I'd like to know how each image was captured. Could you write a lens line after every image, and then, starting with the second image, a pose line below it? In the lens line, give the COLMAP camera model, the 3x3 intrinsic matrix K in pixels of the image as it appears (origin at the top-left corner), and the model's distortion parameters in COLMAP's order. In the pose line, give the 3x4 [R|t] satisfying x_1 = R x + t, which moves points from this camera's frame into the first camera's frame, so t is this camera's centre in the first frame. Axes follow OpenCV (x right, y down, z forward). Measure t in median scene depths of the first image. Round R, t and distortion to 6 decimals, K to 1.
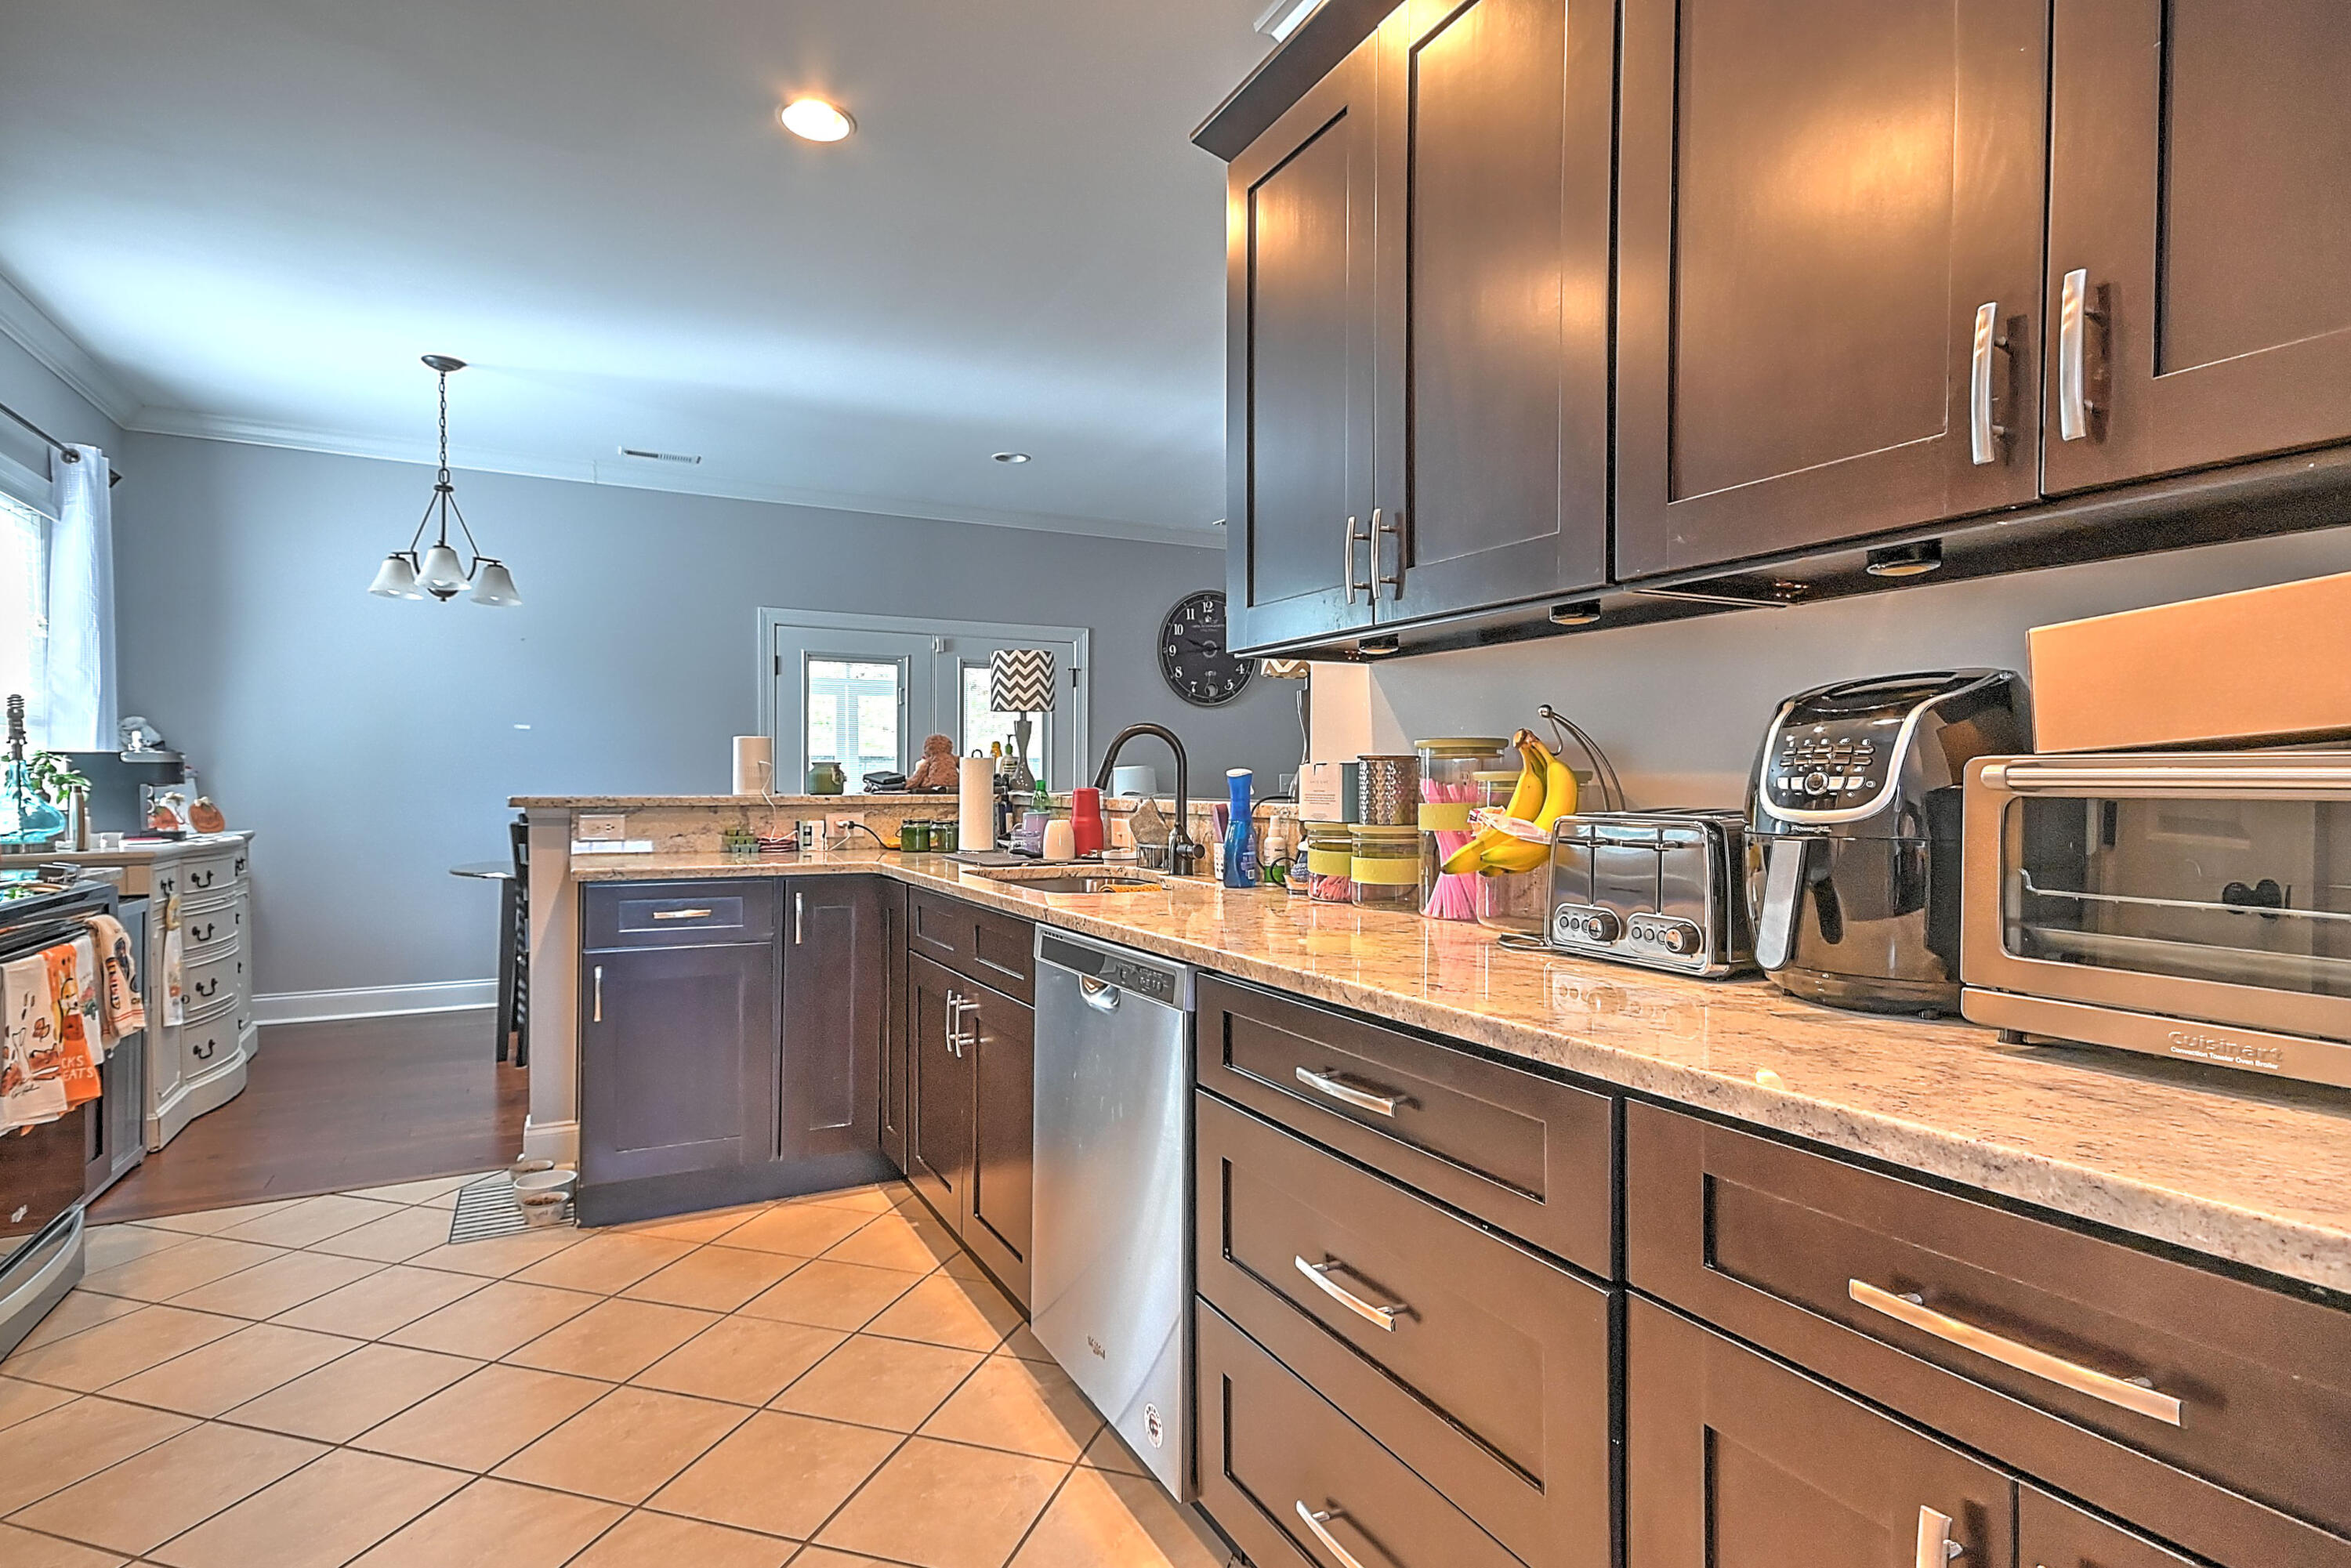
lens RADIAL K [[1188.7, 0, 1175.5], [0, 1188.7, 784.0], [0, 0, 1]] dist [0.000663, 0.000555]
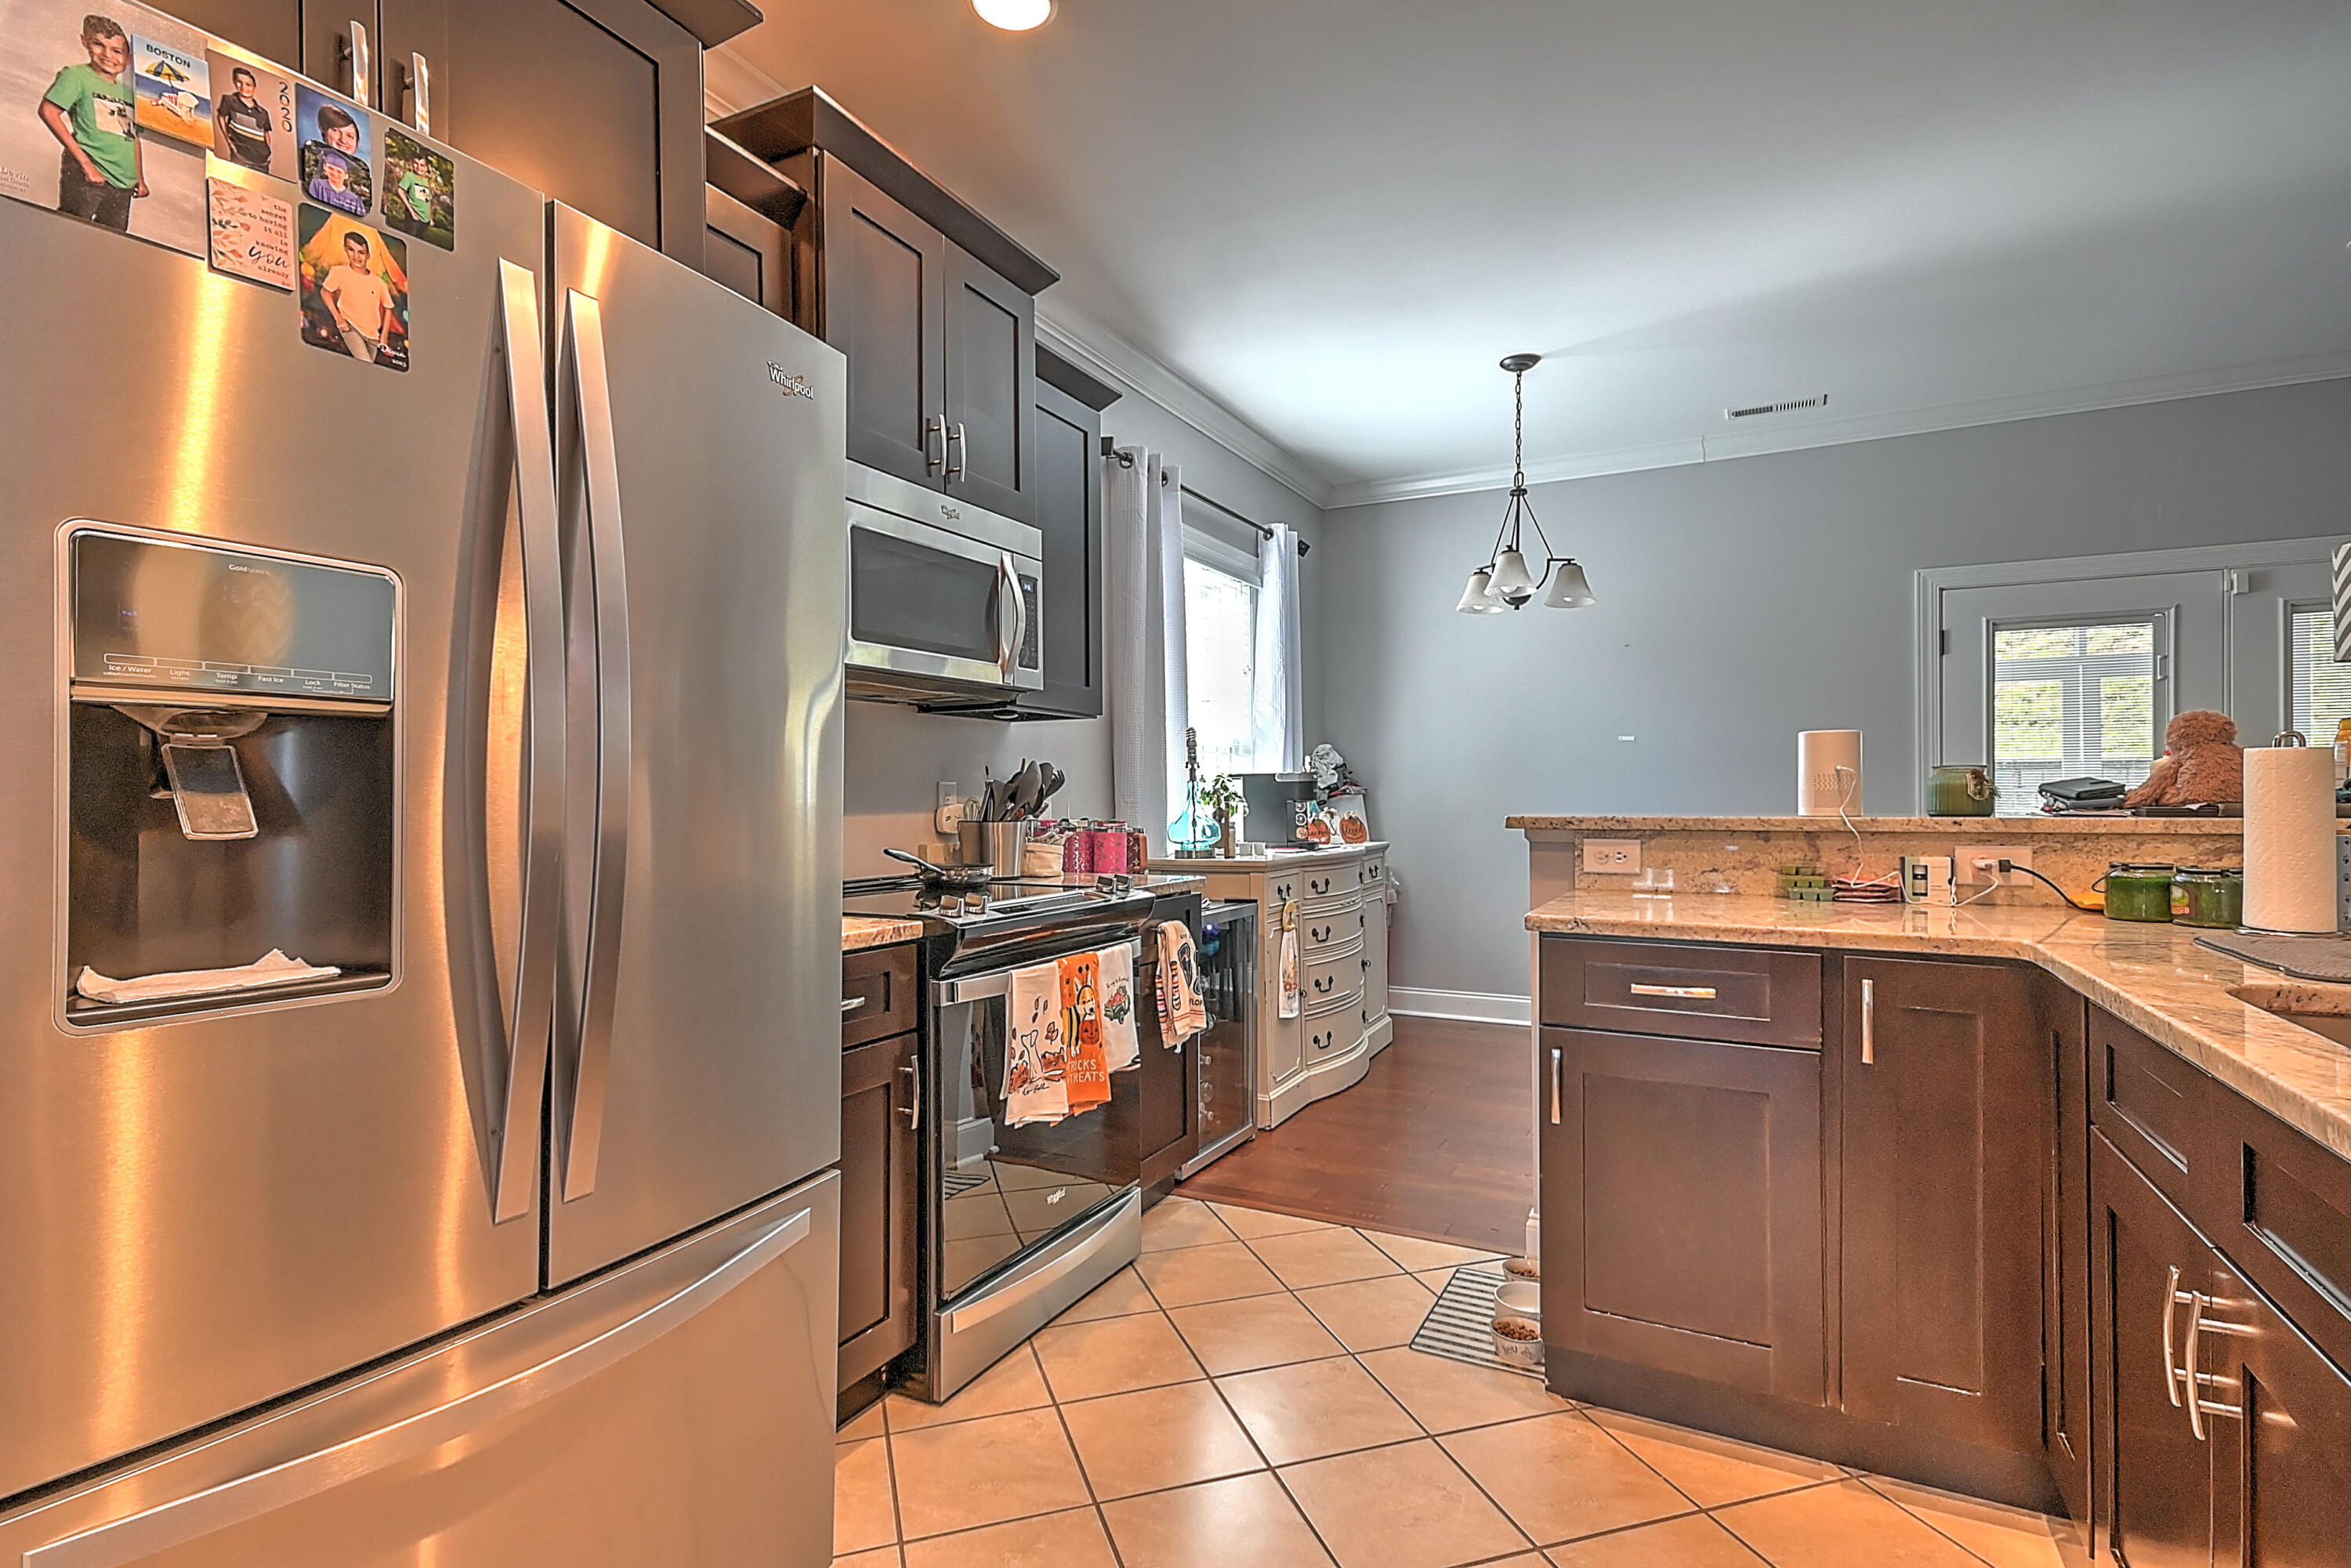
lens RADIAL K [[1125.1, 0, 1173.6], [0, 1125.1, 790.1], [0, 0, 1]] dist [0.018601, 0.001047]
pose [[0.571631, -0.008713, -0.820465, -0.035369], [0.003879, 0.999961, -0.007917, -0.002091], [0.820502, 0.001343, 0.571642, 0.312776]]
